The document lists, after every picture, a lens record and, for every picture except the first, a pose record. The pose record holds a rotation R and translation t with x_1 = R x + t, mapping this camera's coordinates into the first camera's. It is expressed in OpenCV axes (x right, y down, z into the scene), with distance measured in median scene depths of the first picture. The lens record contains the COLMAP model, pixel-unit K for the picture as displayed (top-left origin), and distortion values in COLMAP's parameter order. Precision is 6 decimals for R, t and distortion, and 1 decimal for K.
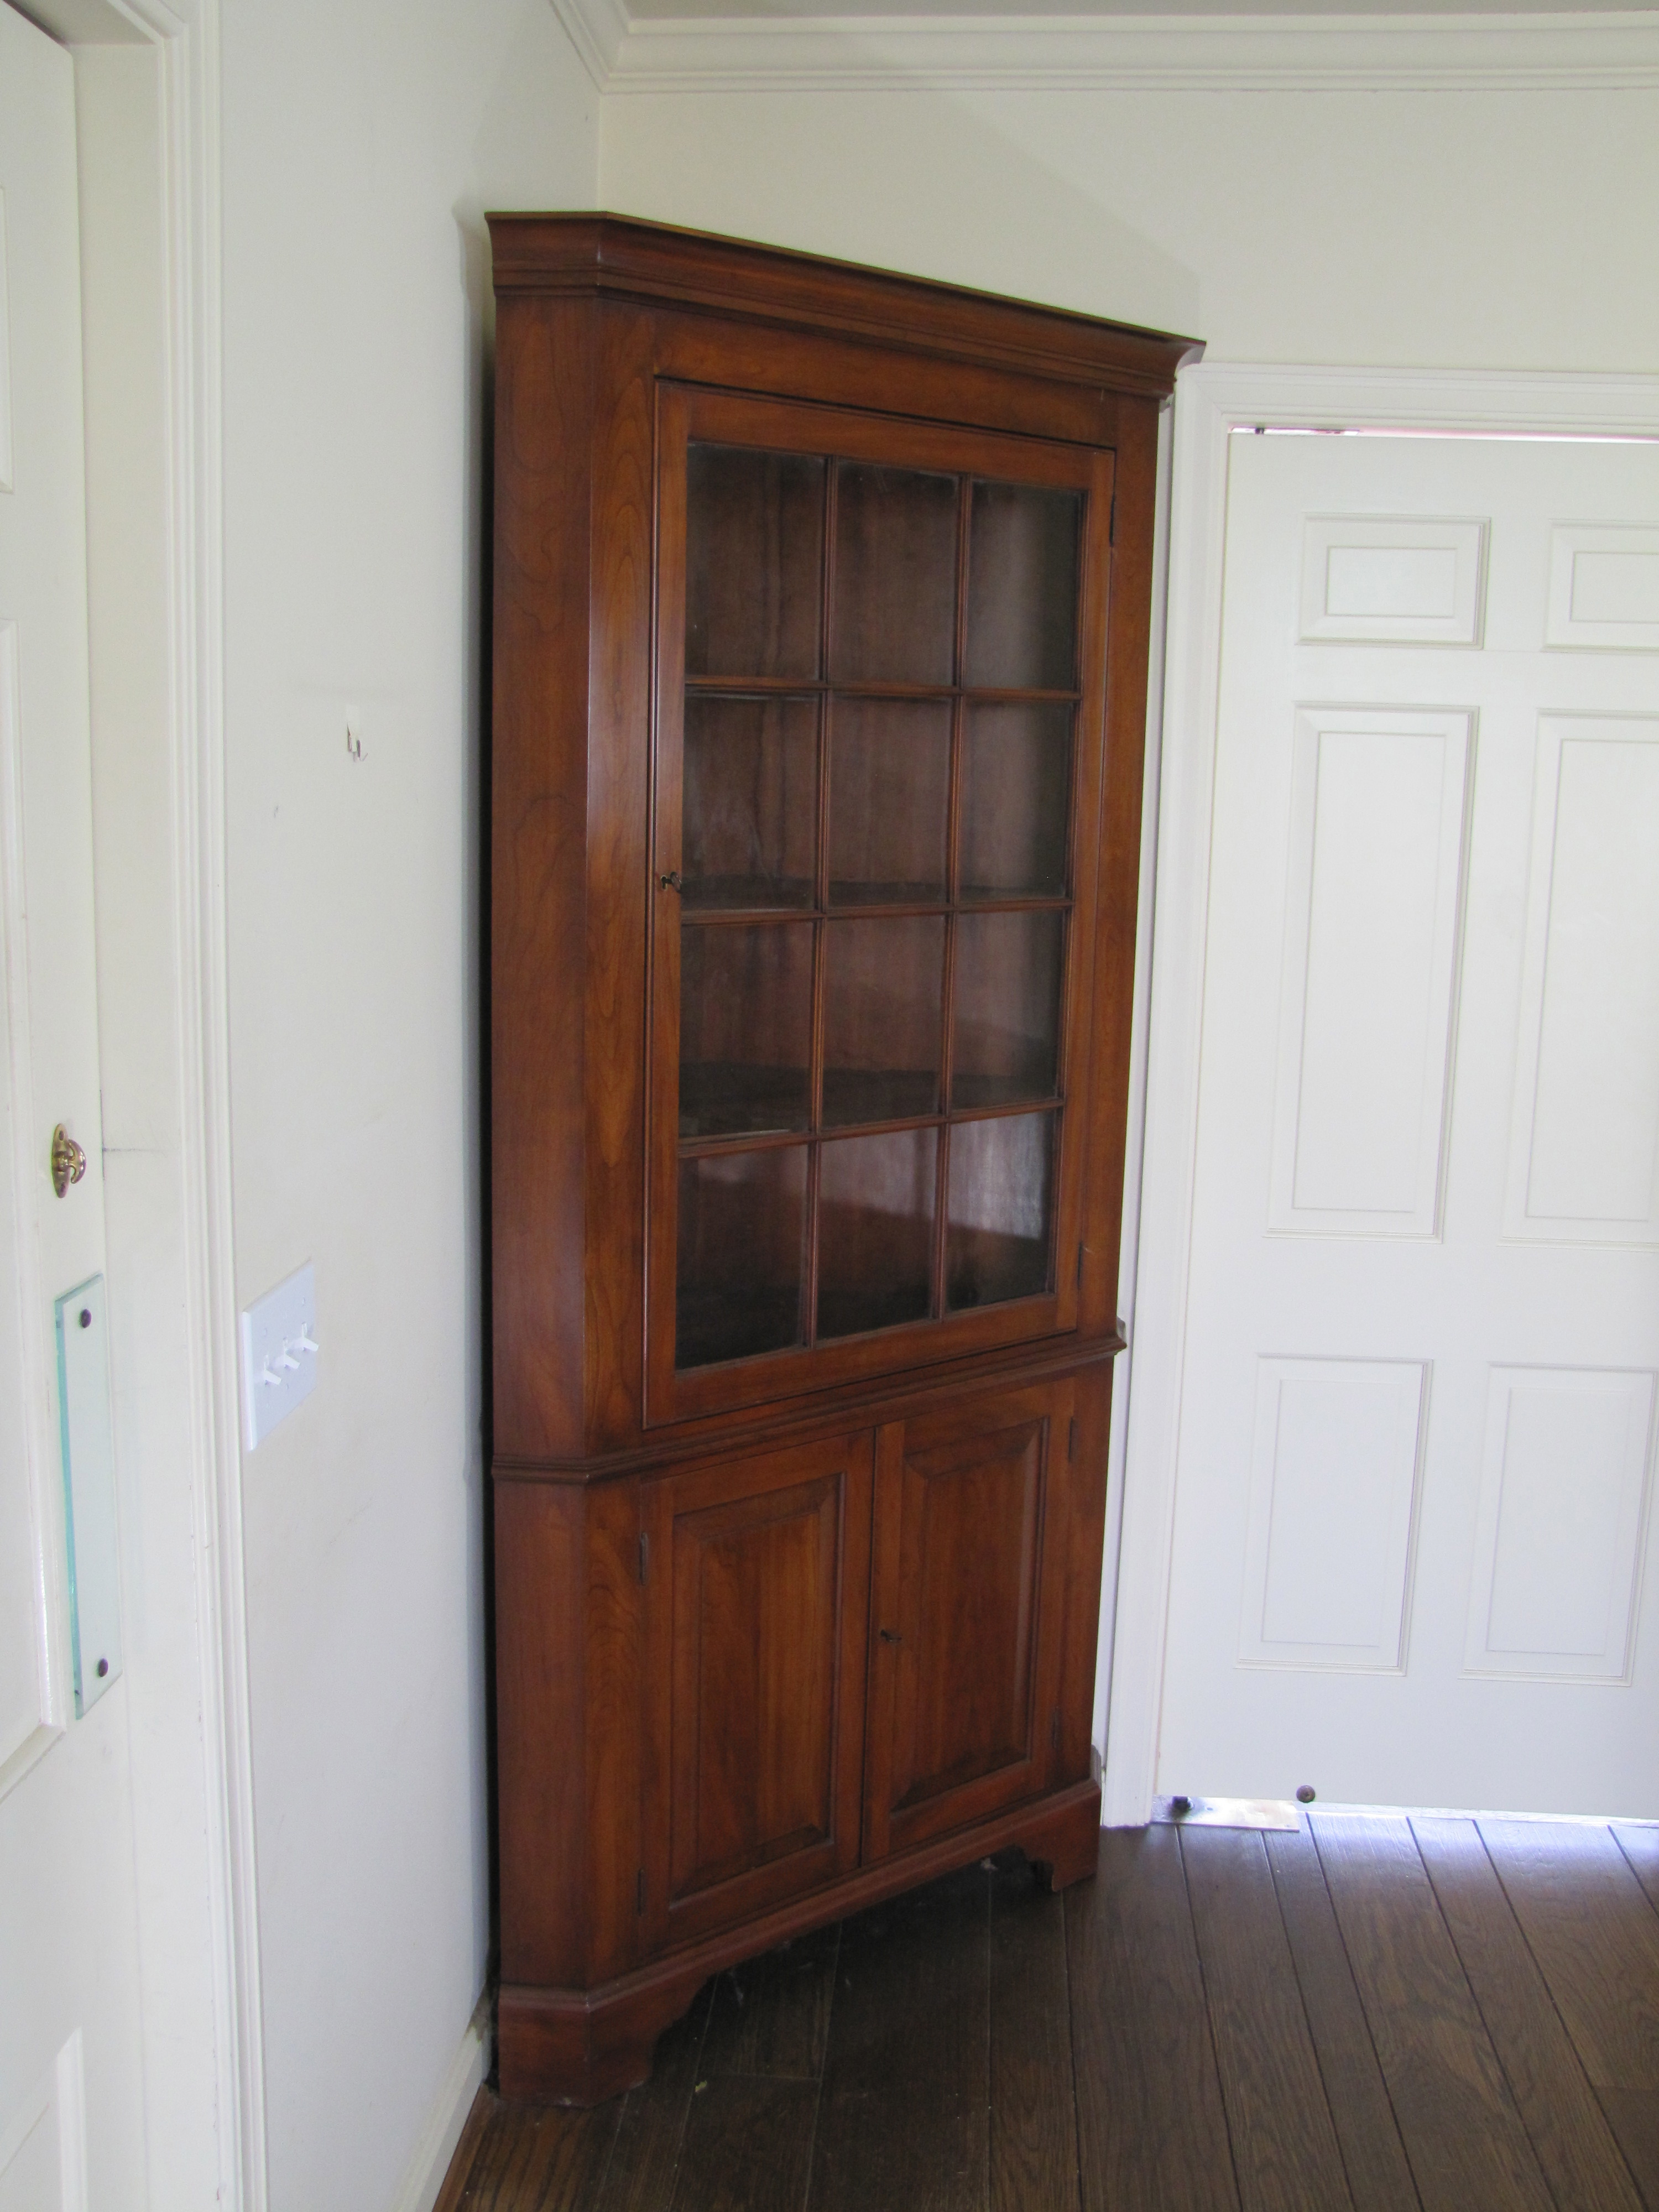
lens RADIAL K [[2117.8, 0, 801.0], [0, 2117.8, 1117.6], [0, 0, 1]] dist [-0.142721, 0.198705]
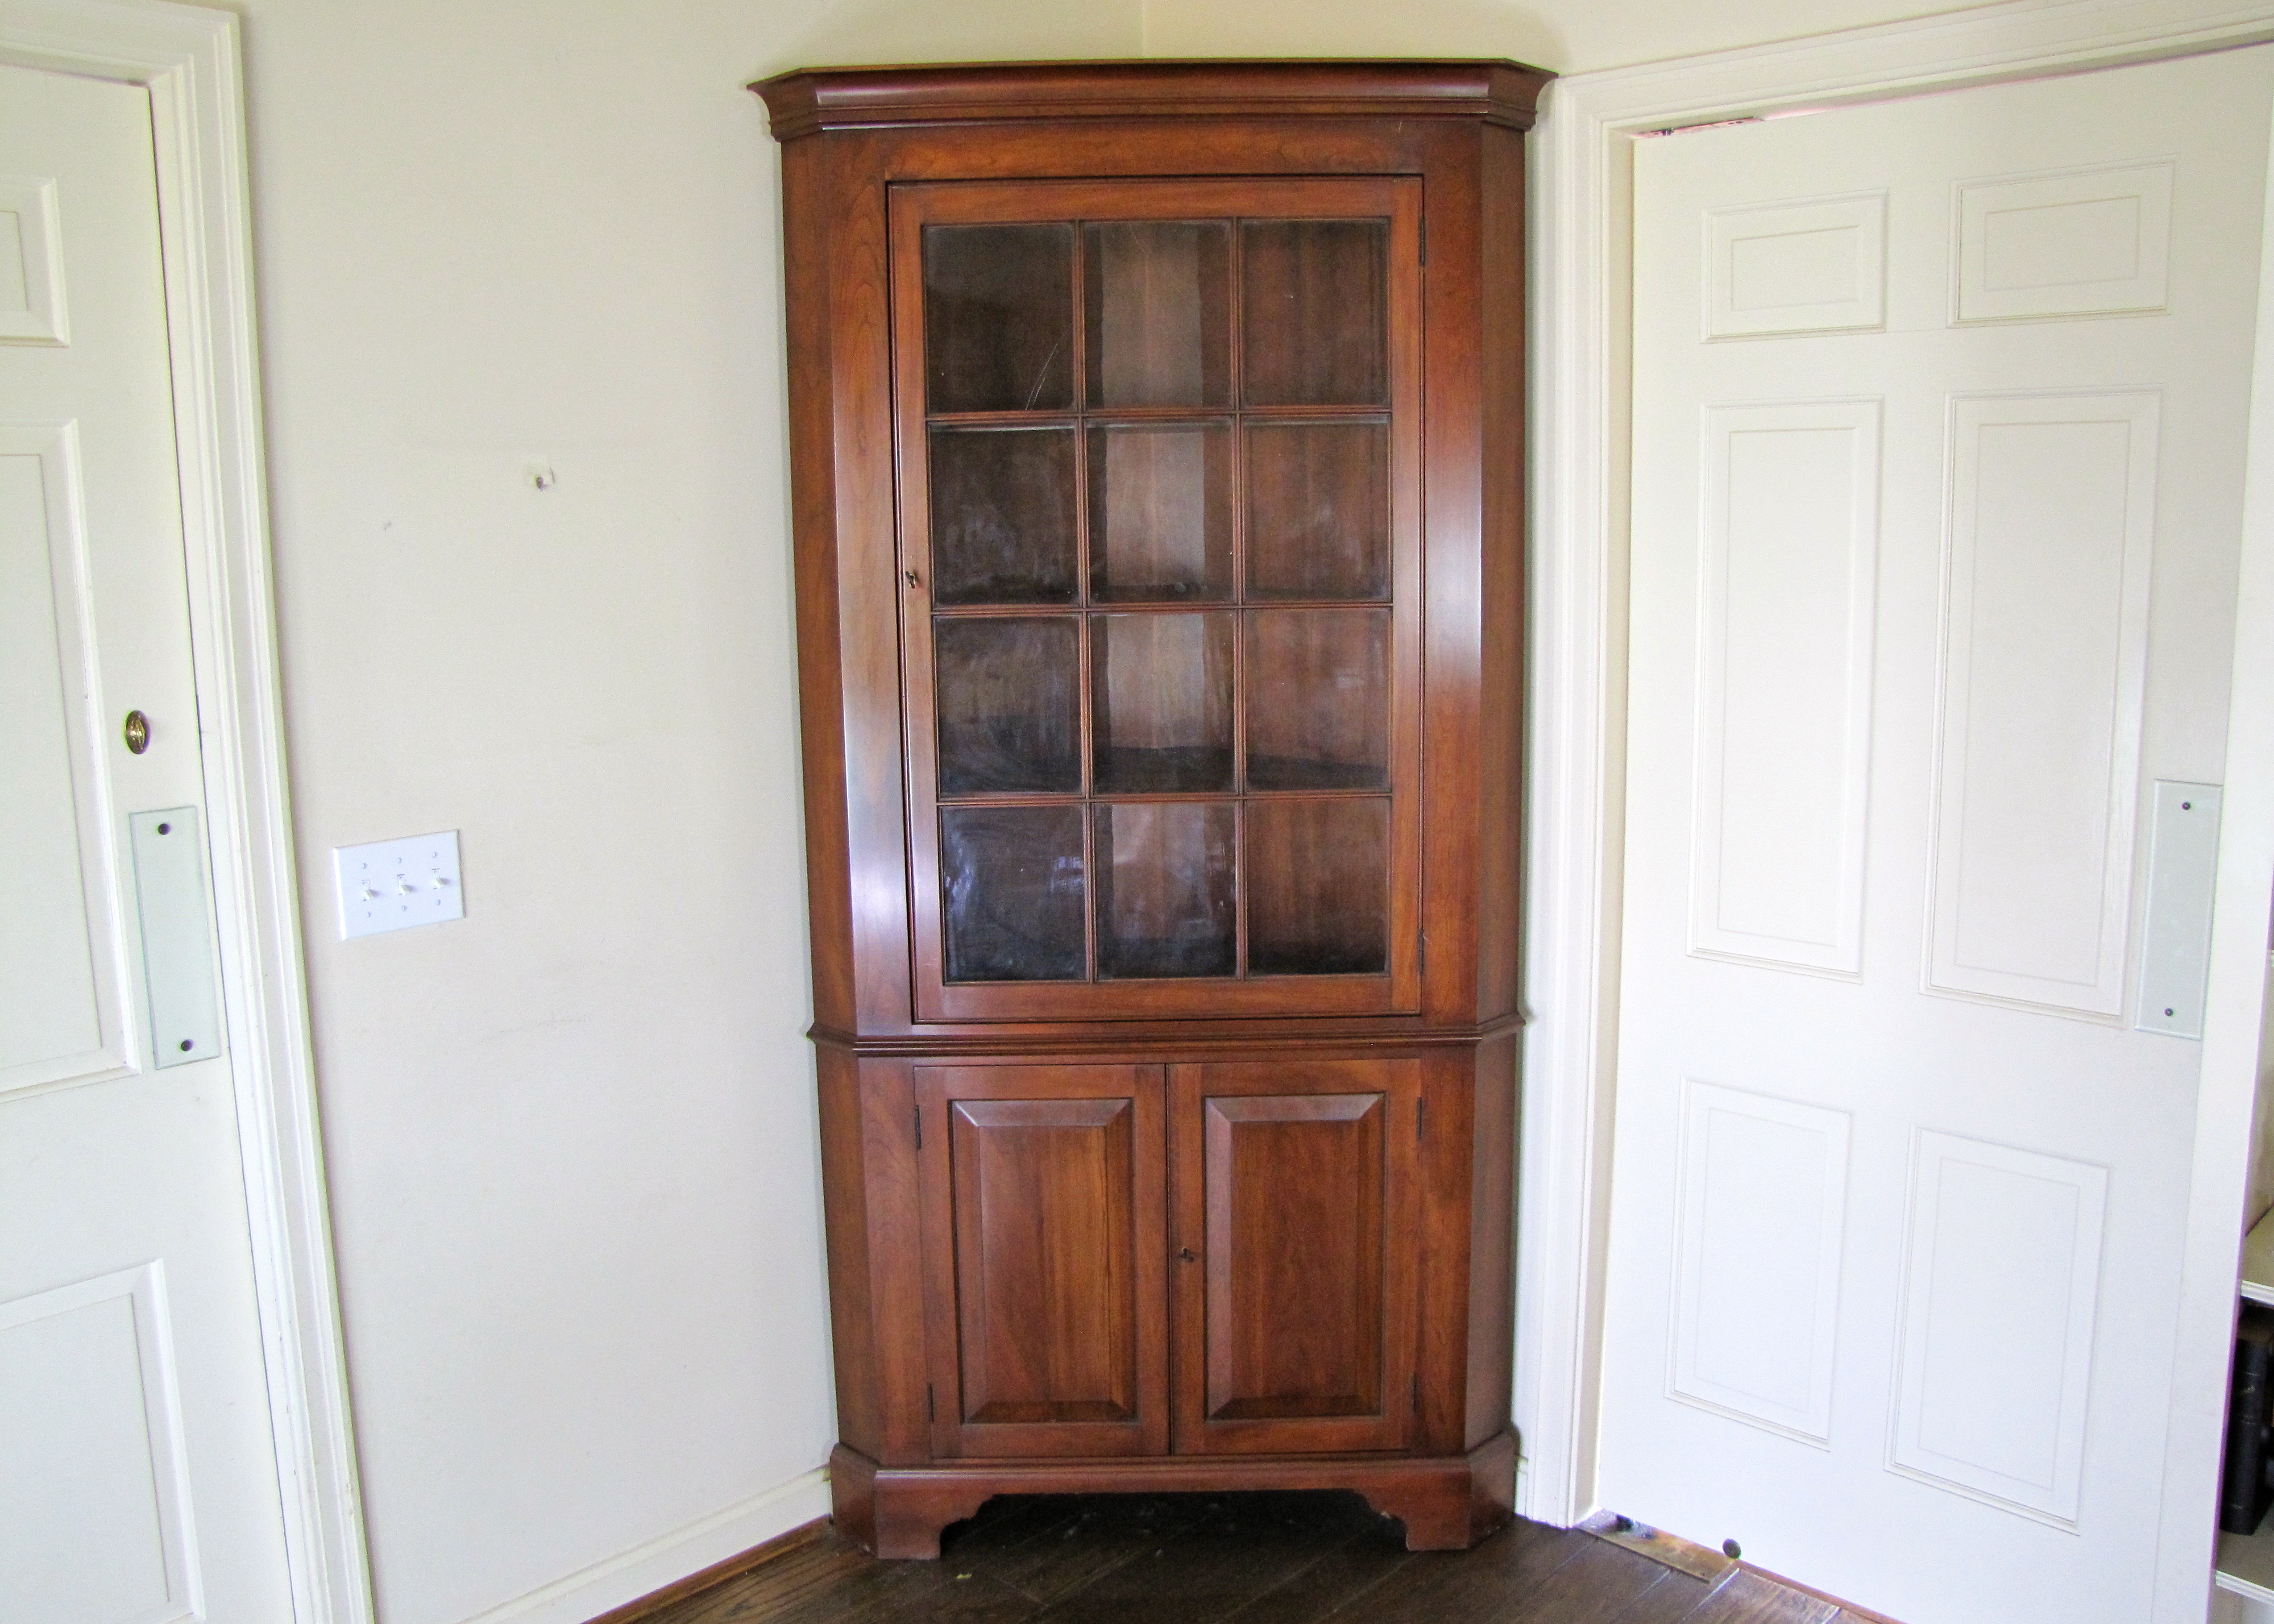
lens RADIAL K [[1885.5, 0, 1117.5], [0, 1885.5, 811.4], [0, 0, 1]] dist [-0.164820, 0.102769]
pose [[0.768924, 0.065535, -0.635972, 0.648960], [-0.079708, 0.996798, 0.006346, 0.007008], [0.634352, 0.045813, 0.771686, 0.199042]]
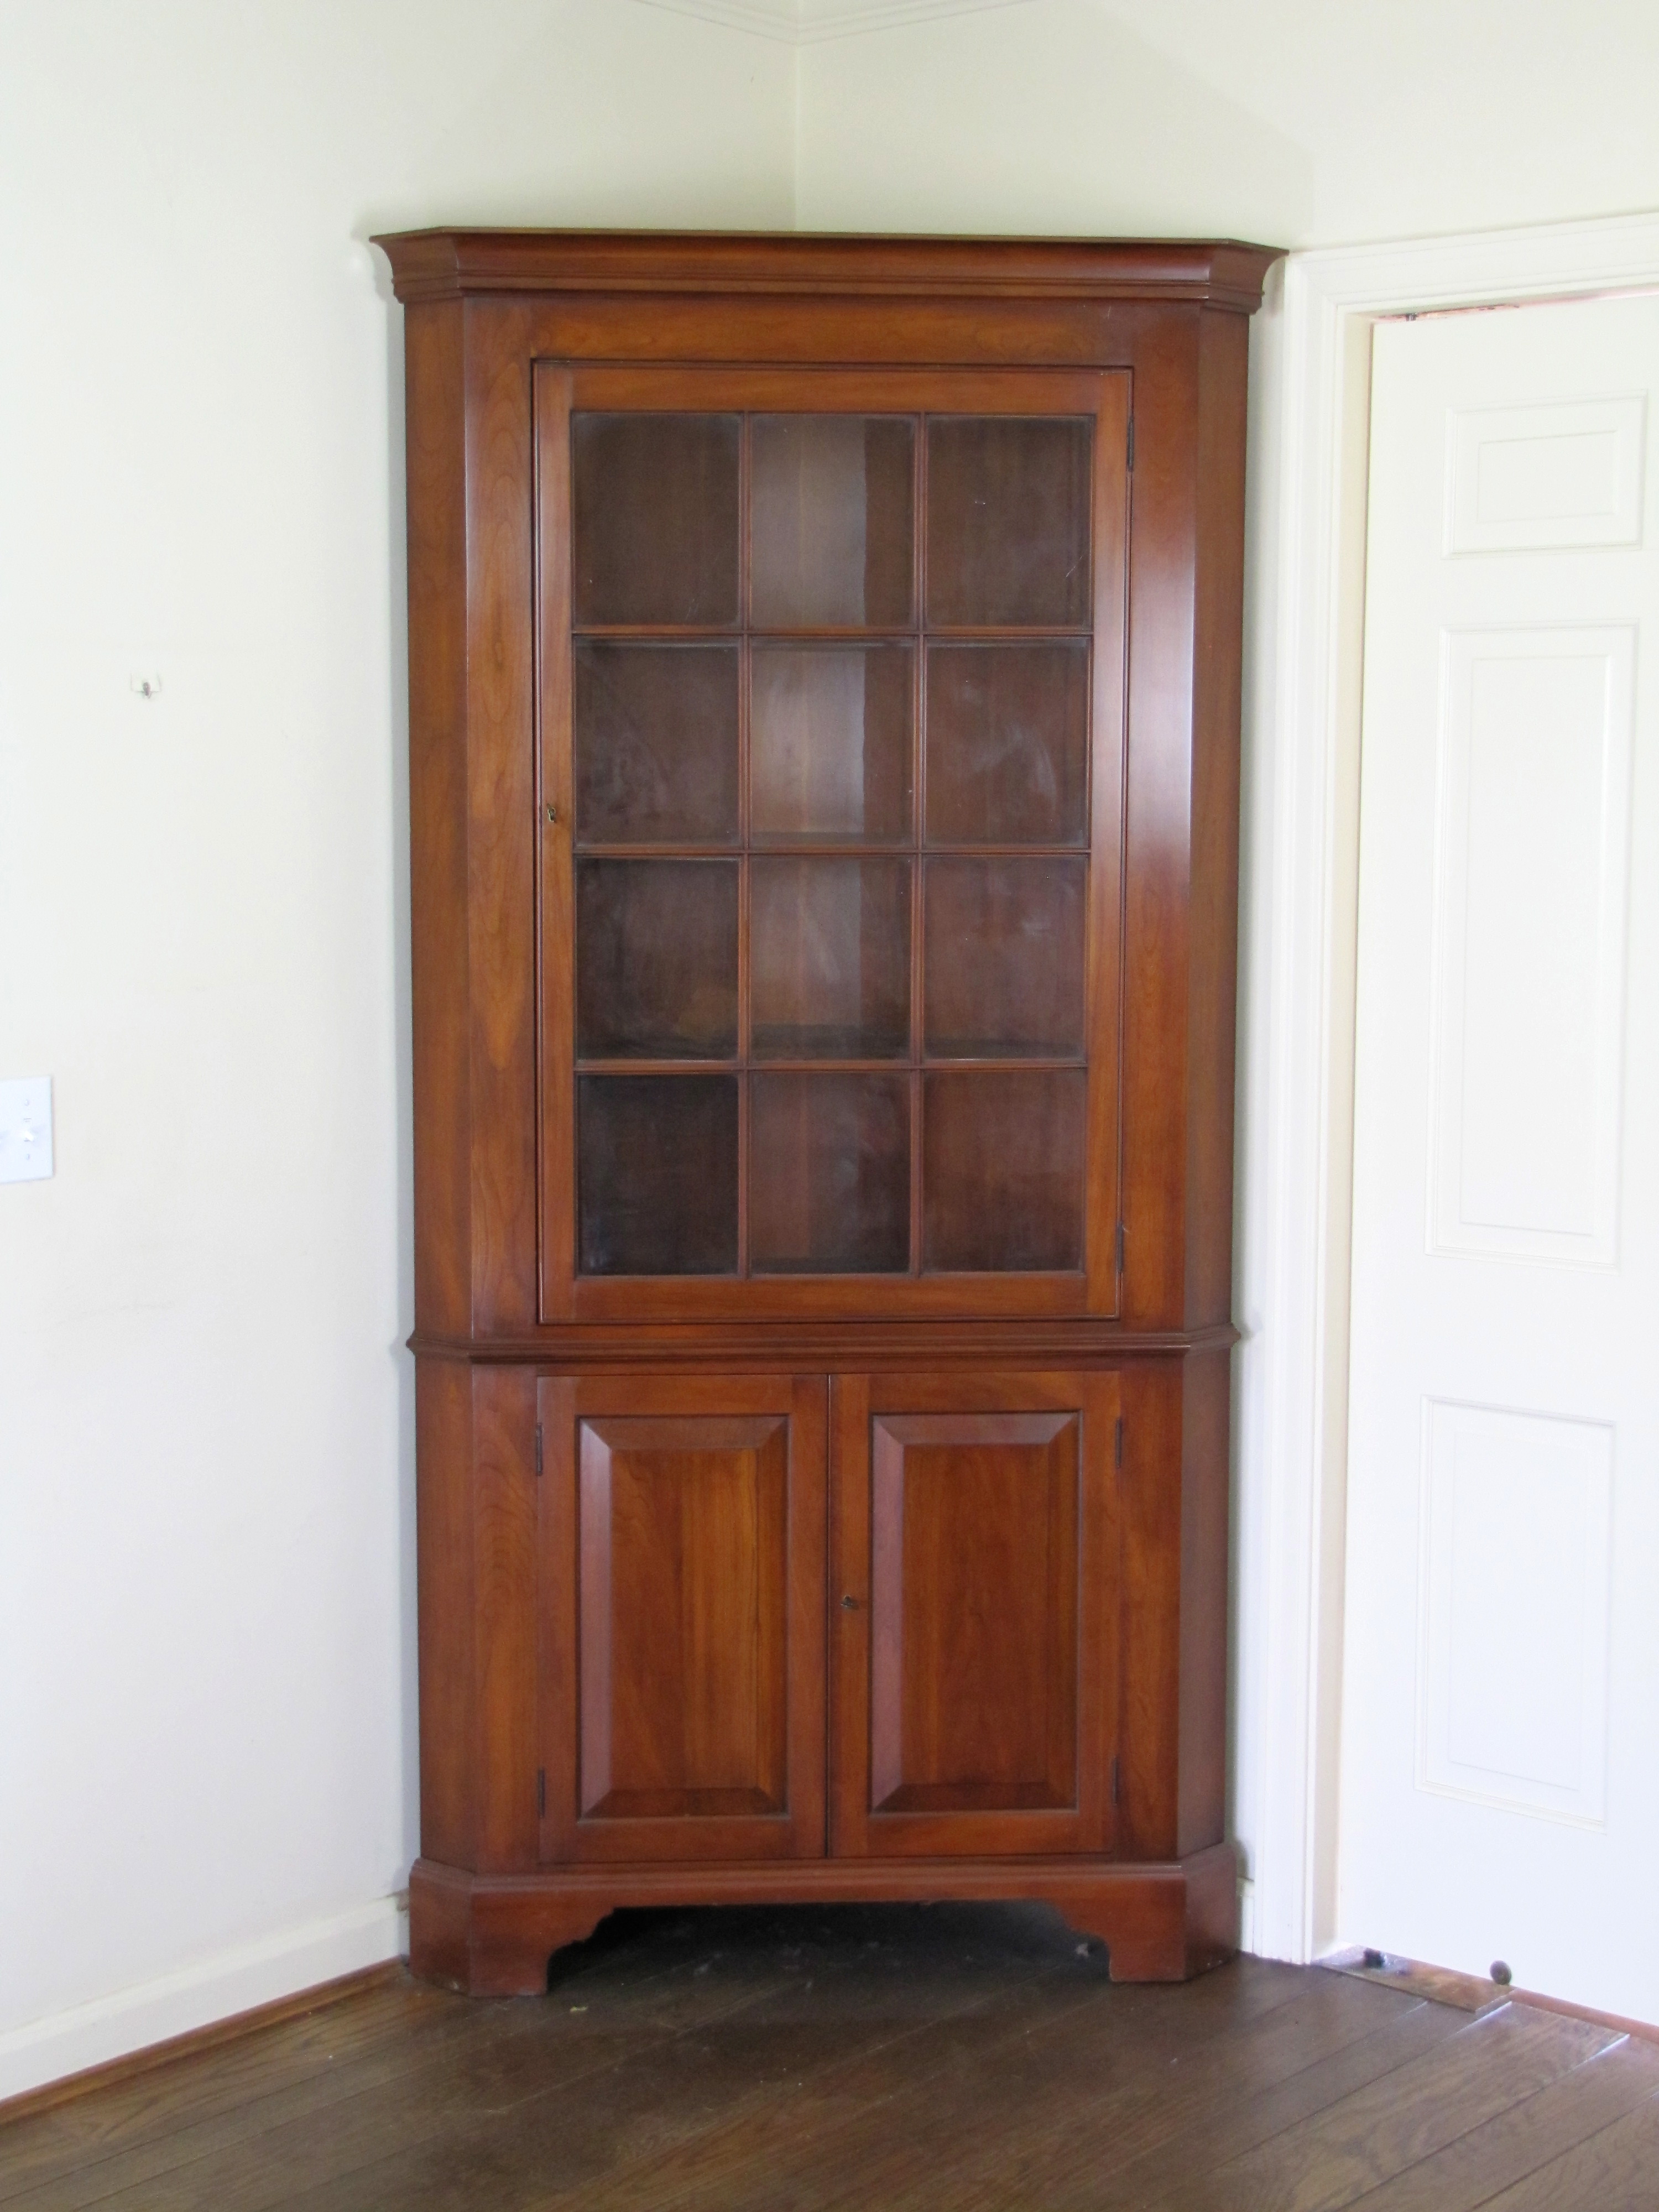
lens RADIAL K [[3353.0, 0, 797.2], [0, 3353.0, 1115.6], [0, 0, 1]] dist [0.062153, 0.177880]
pose [[0.811811, 0.040600, -0.582507, 0.932074], [-0.088382, 0.994630, -0.053850, 0.112206], [0.577192, 0.095199, 0.811040, -0.290616]]
